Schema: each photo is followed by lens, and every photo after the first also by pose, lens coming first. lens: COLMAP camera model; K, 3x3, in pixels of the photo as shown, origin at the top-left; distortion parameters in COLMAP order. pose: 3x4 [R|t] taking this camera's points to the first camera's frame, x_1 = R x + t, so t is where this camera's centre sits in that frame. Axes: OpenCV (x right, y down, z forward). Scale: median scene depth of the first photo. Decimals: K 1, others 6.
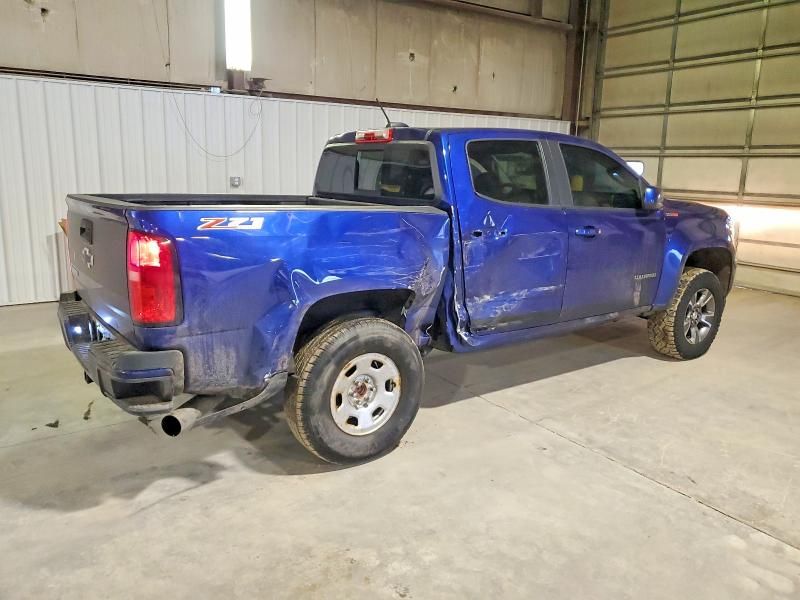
lens RADIAL K [[629.1, 0, 403.9], [0, 629.1, 293.5], [0, 0, 1]] dist [0.023996, -0.017038]
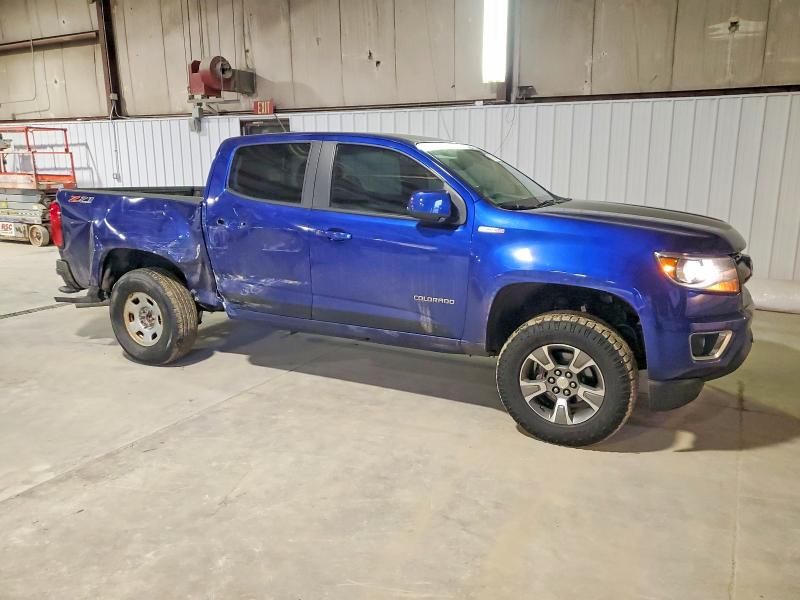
lens RADIAL K [[629.1, 0, 405.3], [0, 629.1, 303.2], [0, 0, 1]] dist [0.023996, -0.017038]
pose [[0.450601, 0.176002, -0.875204, 1.271483], [-0.170014, 0.979349, 0.109414, -0.124261], [0.876387, 0.099495, 0.471218, 0.681920]]
